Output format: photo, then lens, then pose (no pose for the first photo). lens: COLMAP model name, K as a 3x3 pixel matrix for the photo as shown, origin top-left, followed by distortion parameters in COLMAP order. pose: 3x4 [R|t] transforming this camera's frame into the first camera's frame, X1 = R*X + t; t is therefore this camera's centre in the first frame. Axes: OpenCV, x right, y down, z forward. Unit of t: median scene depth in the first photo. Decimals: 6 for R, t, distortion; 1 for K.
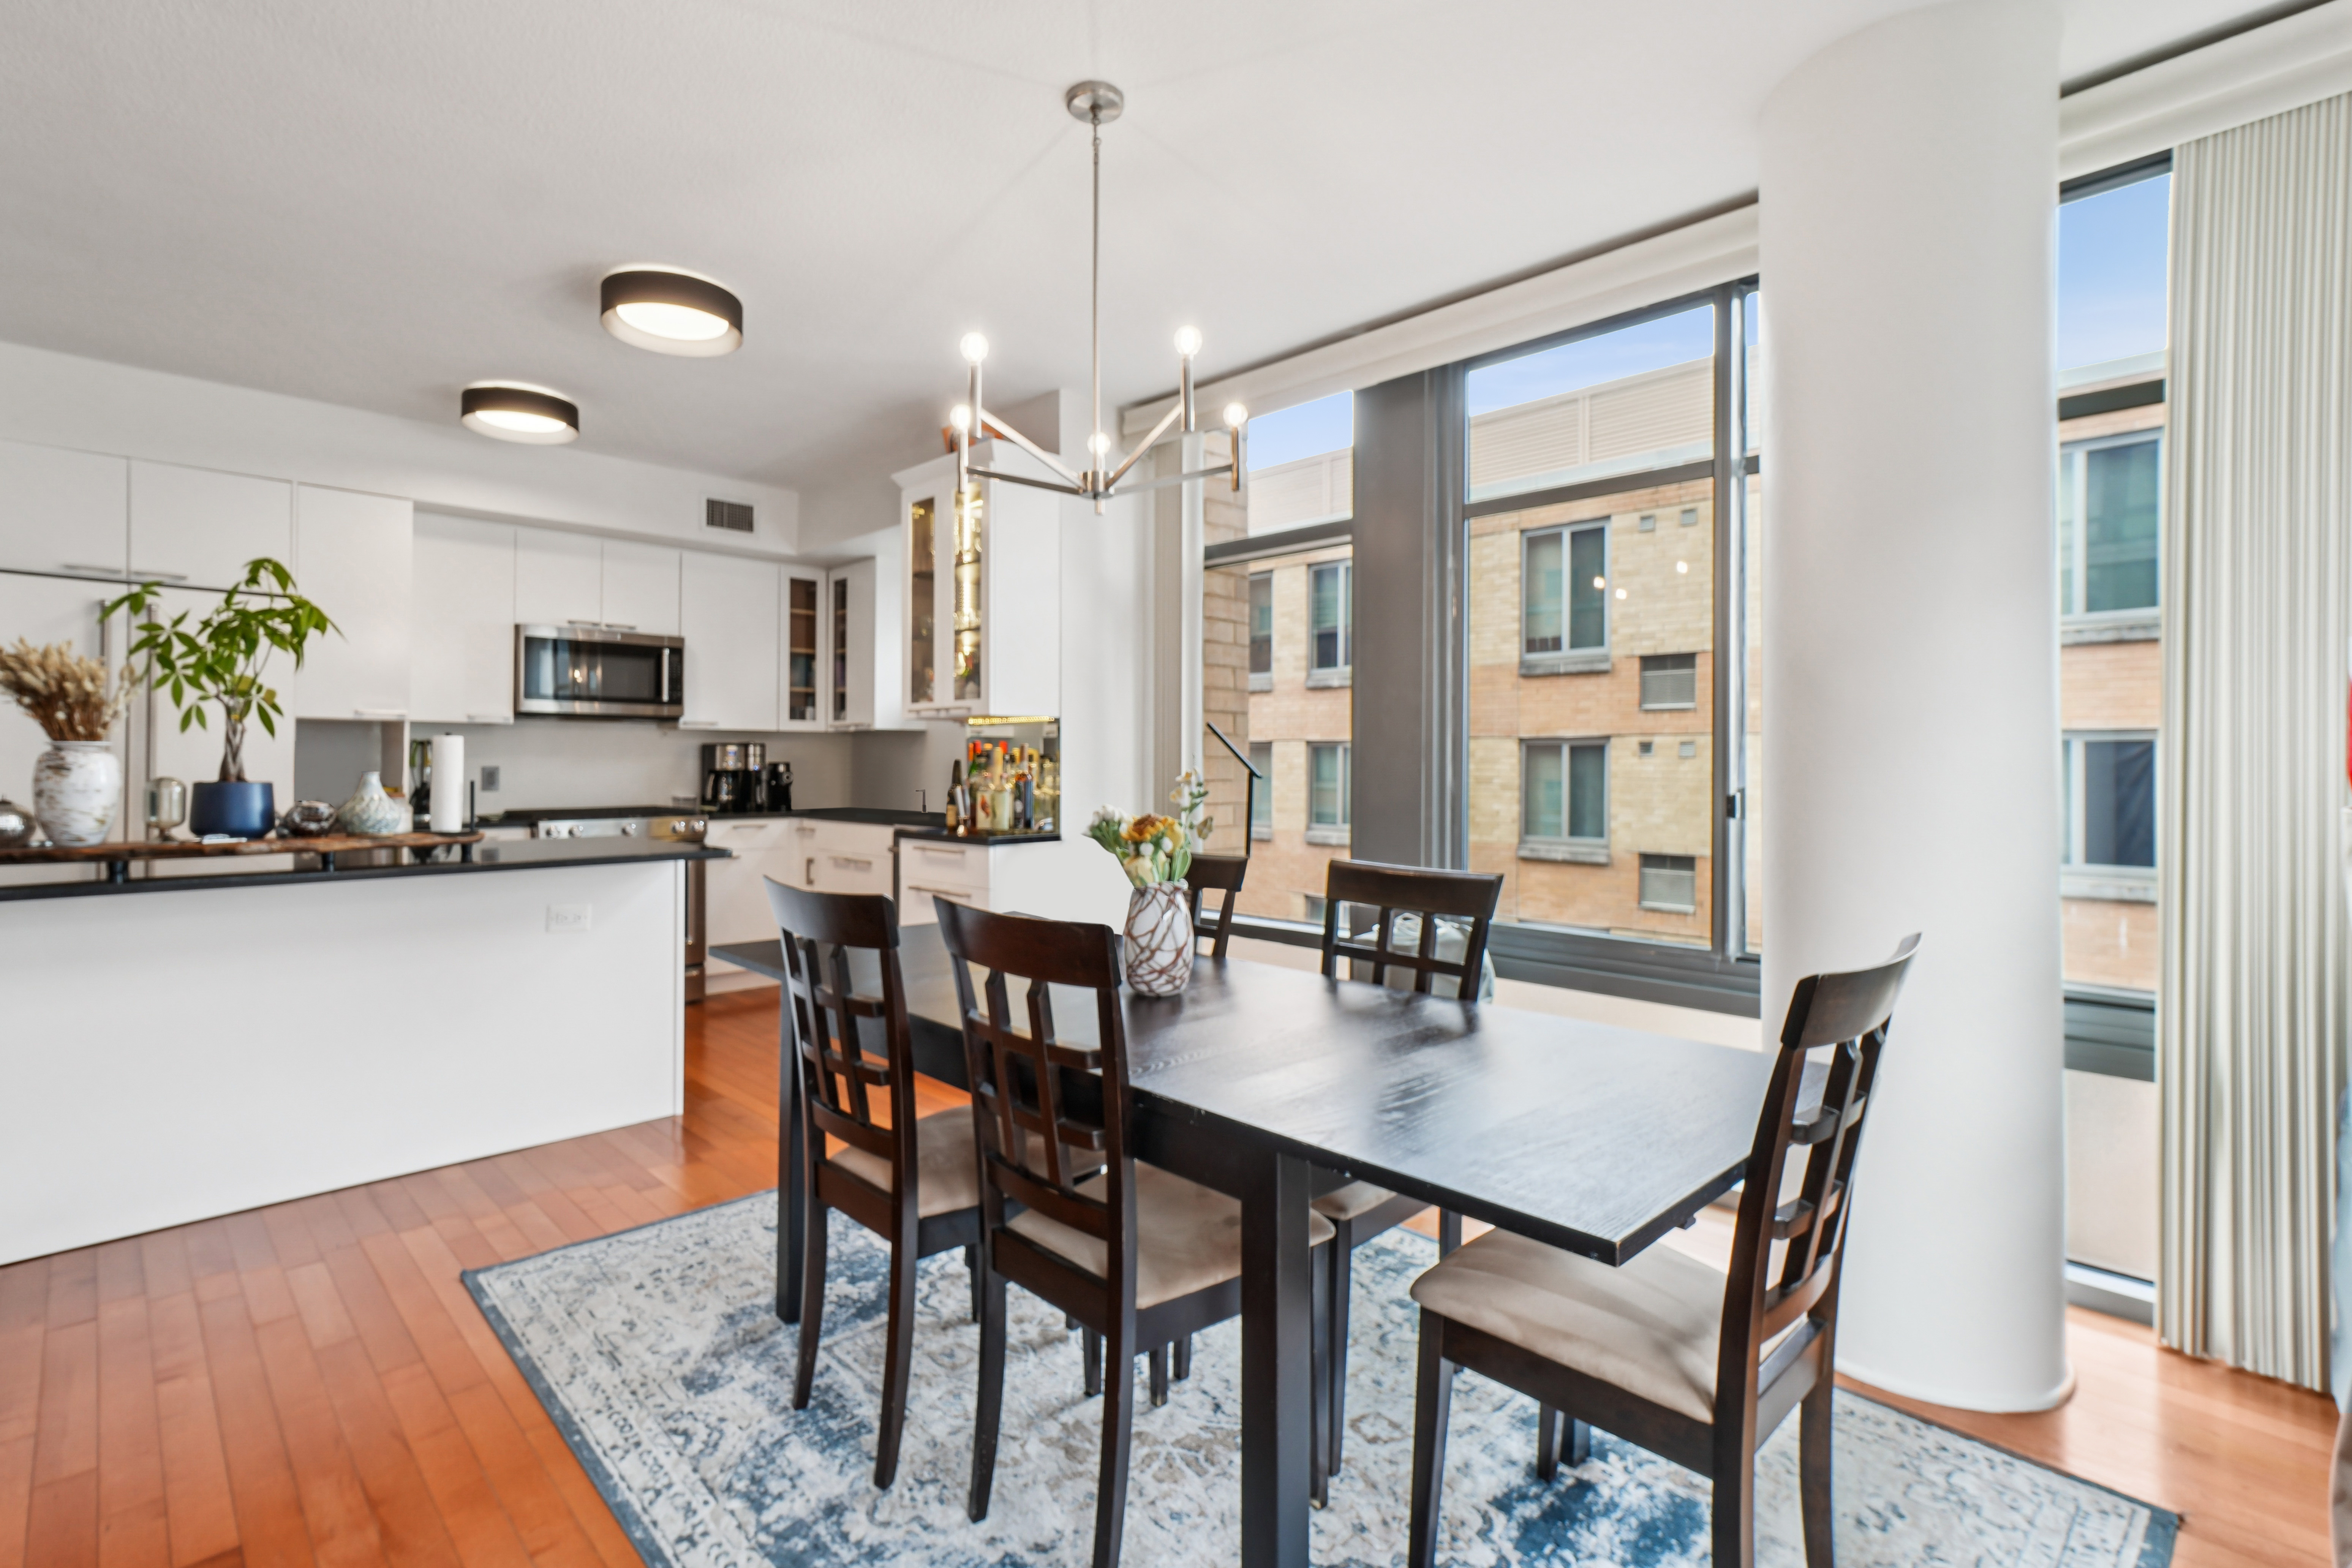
lens RADIAL K [[1064.7, 0, 1172.7], [0, 1064.7, 764.6], [0, 0, 1]] dist [-0.003631, -0.000027]
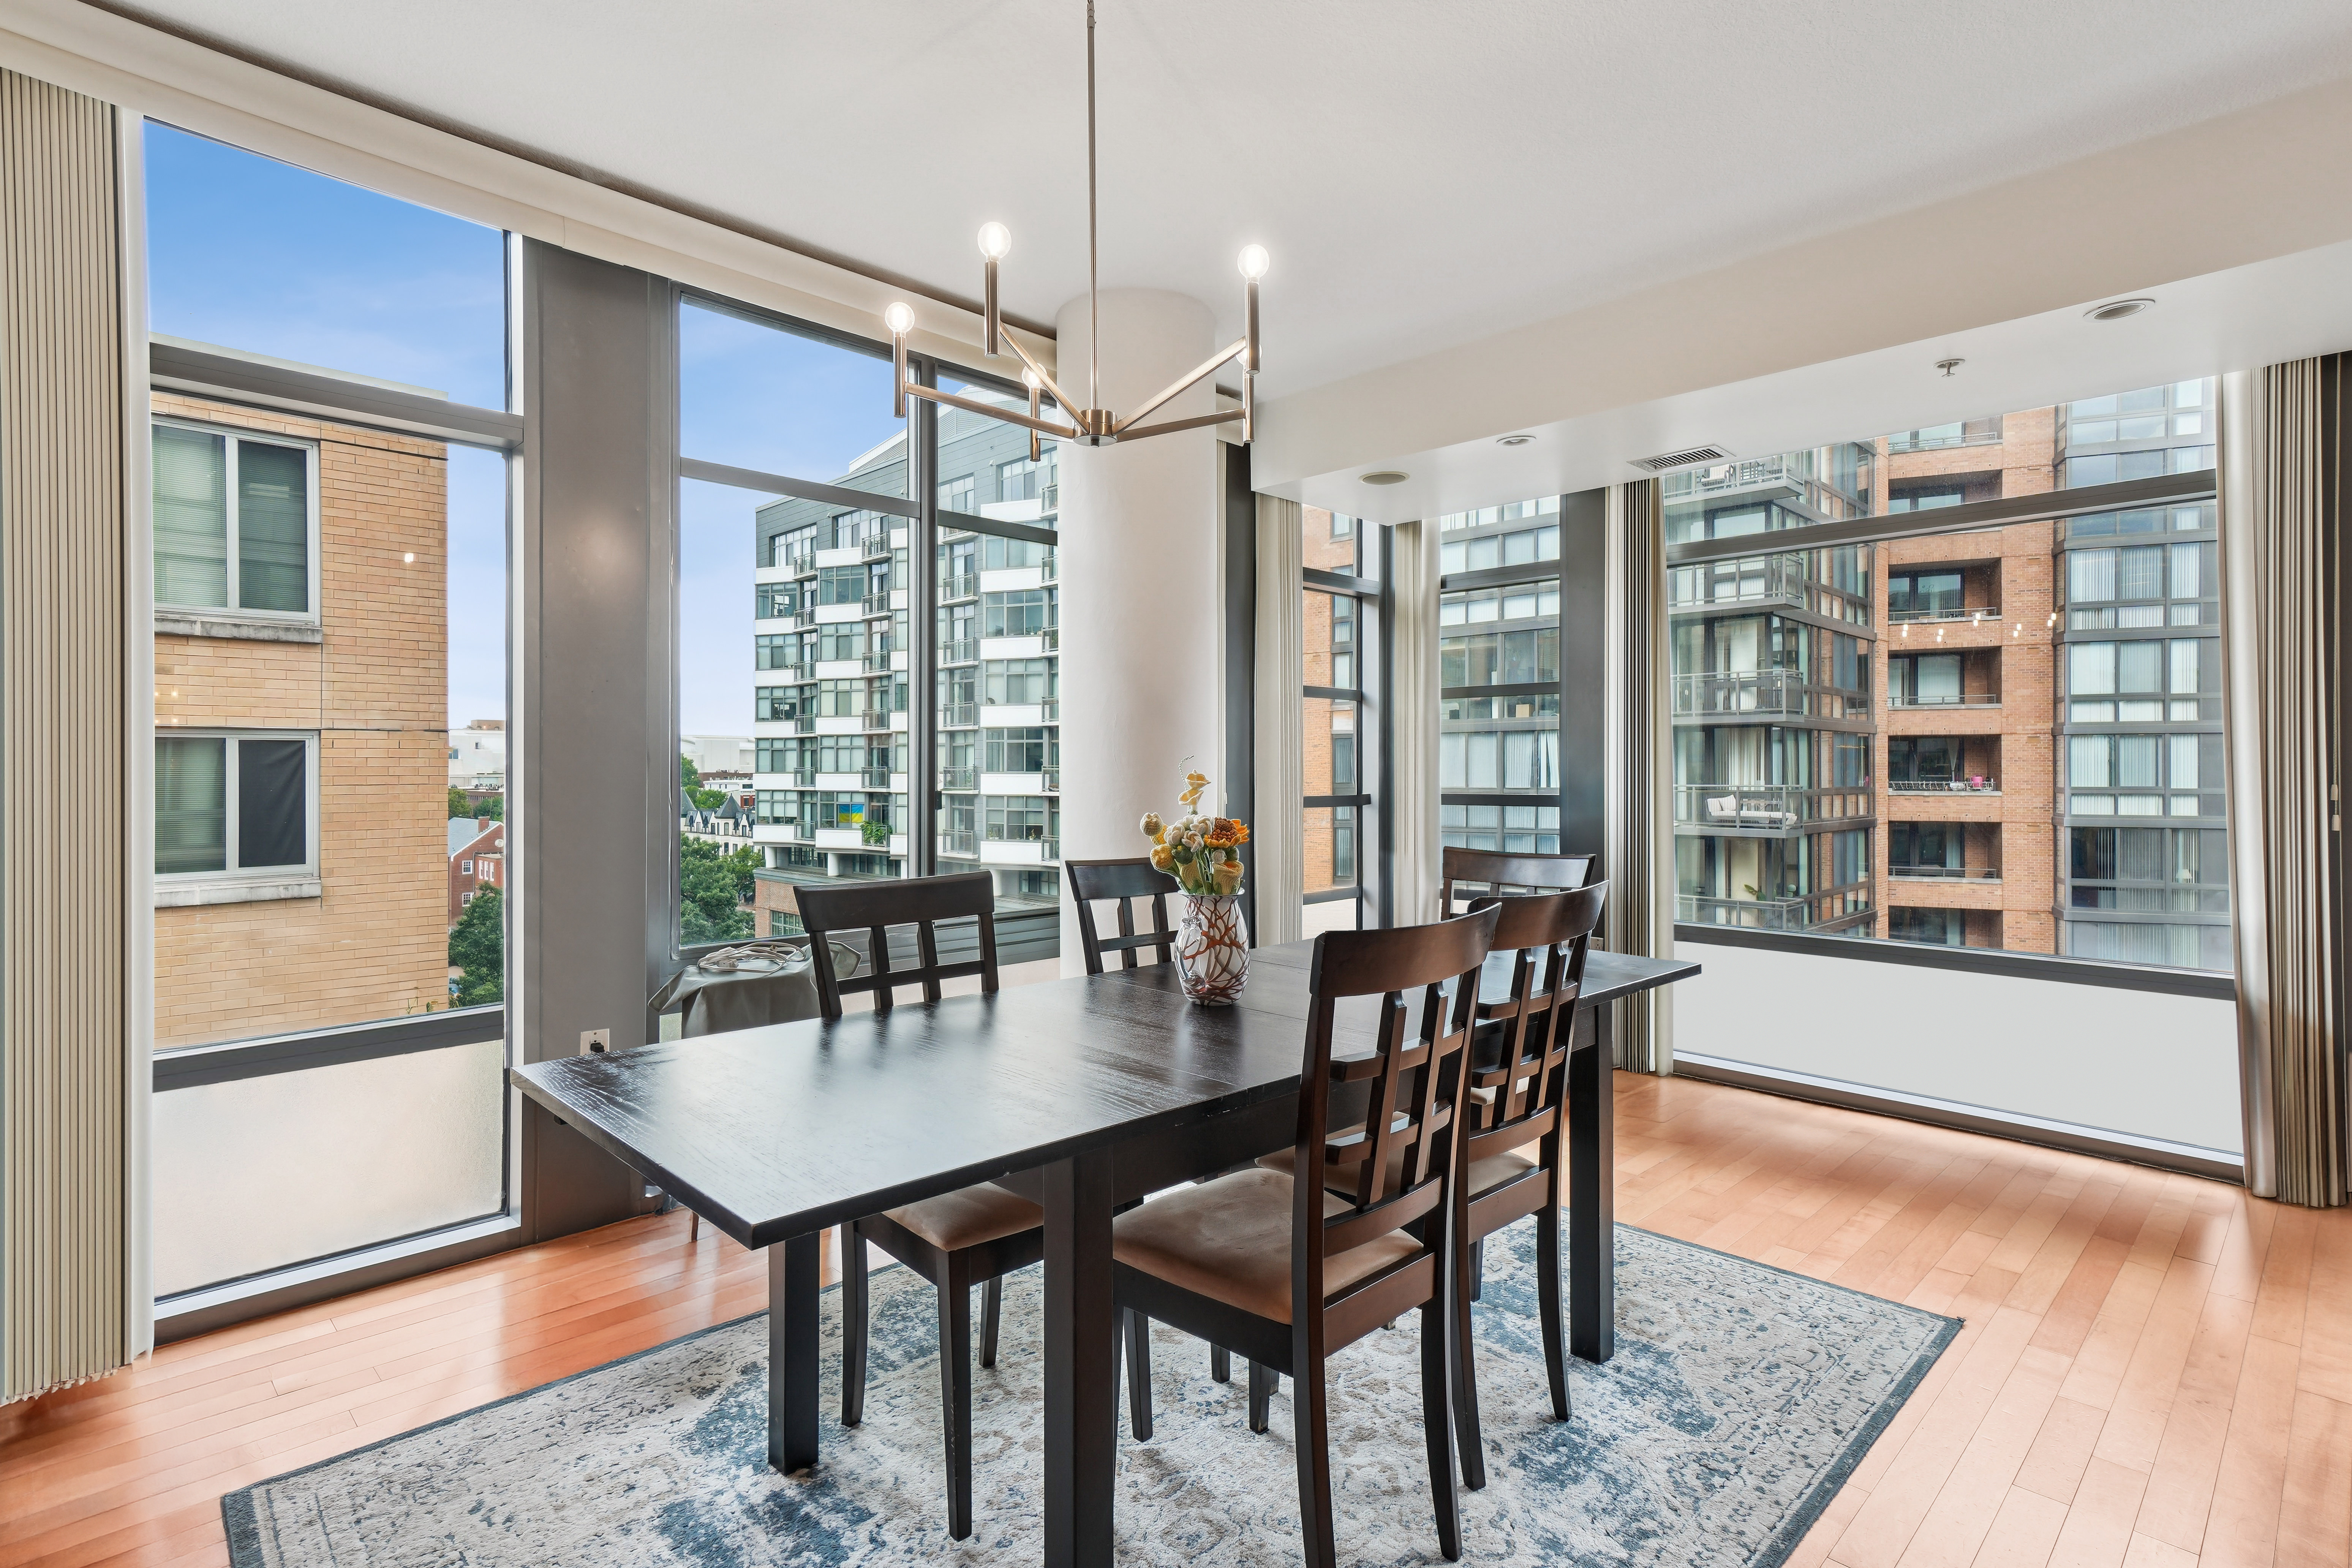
lens RADIAL K [[1137.2, 0, 1166.9], [0, 1137.2, 772.9], [0, 0, 1]] dist [0.019023, 0.000565]
pose [[0.008309, -0.008132, 0.999932, -0.625892], [0.002842, 0.999963, 0.008109, -0.001538], [-0.999961, 0.002774, 0.008331, 0.606668]]
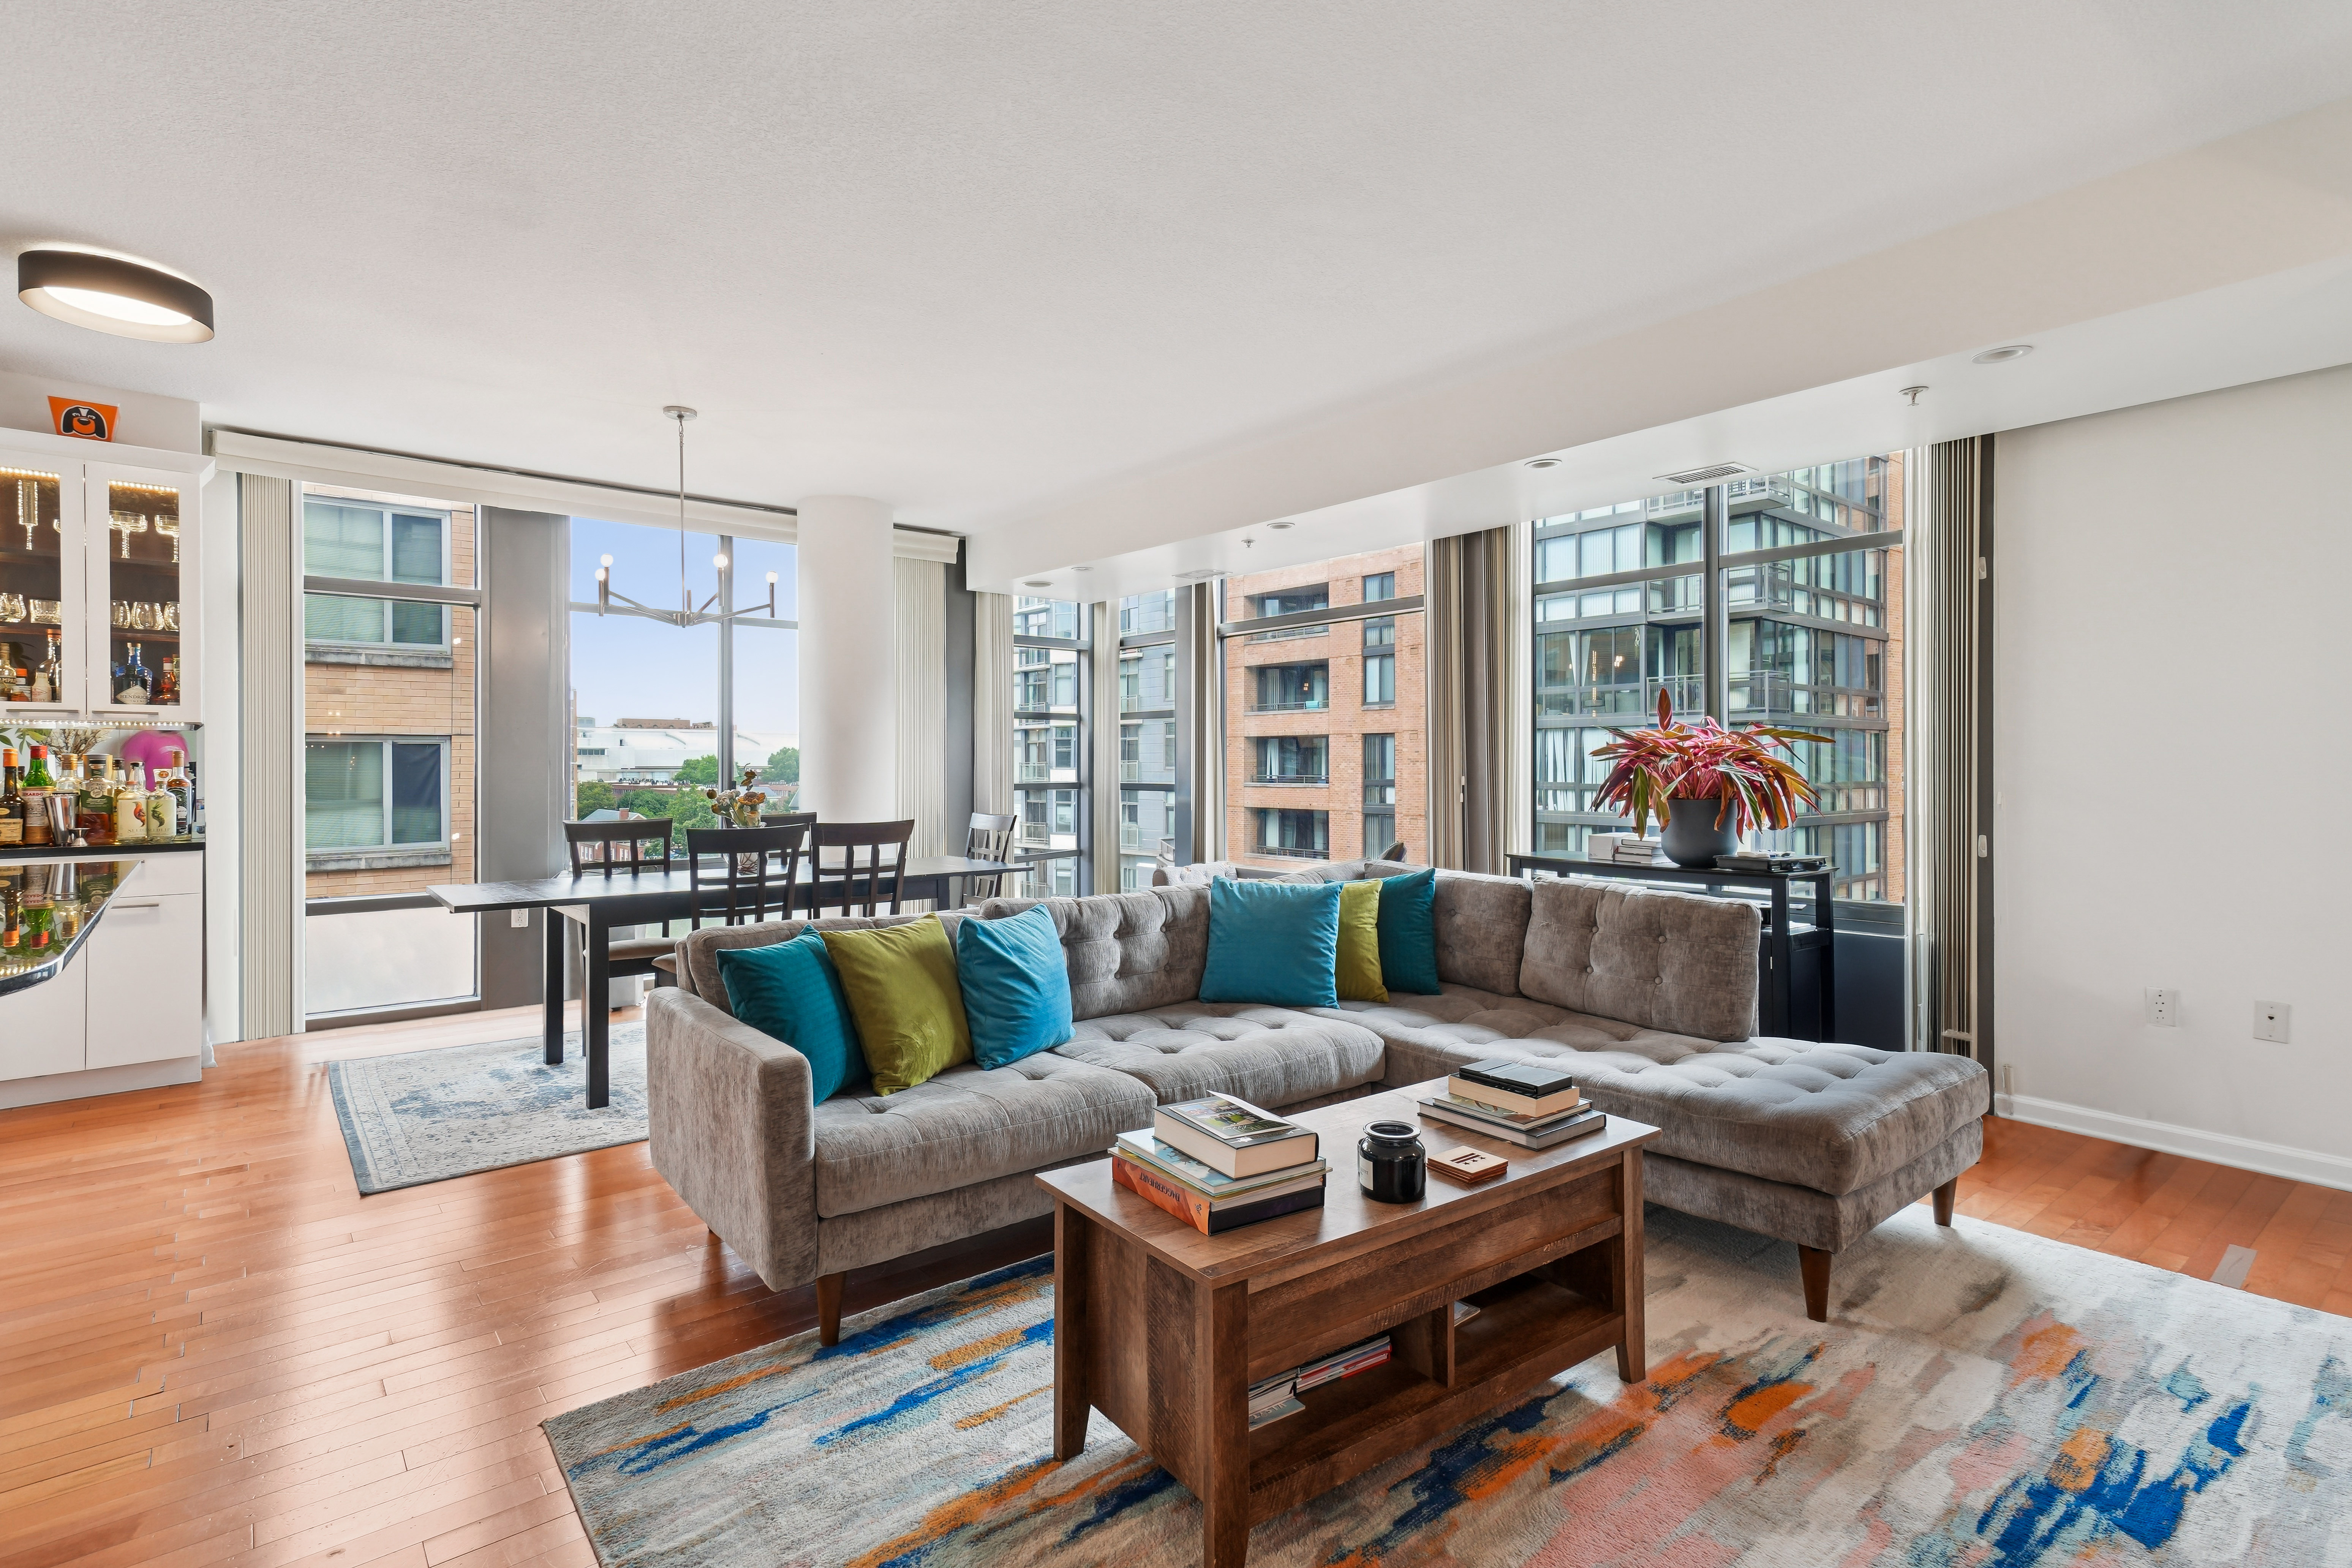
lens RADIAL K [[1137.2, 0, 1200.1], [0, 1137.2, 769.2], [0, 0, 1]] dist [0.019023, 0.000565]
pose [[0.090082, -0.009347, 0.995891, -1.298488], [0.003653, 0.999952, 0.009055, -0.007295], [-0.995928, 0.002822, 0.090112, -0.049186]]
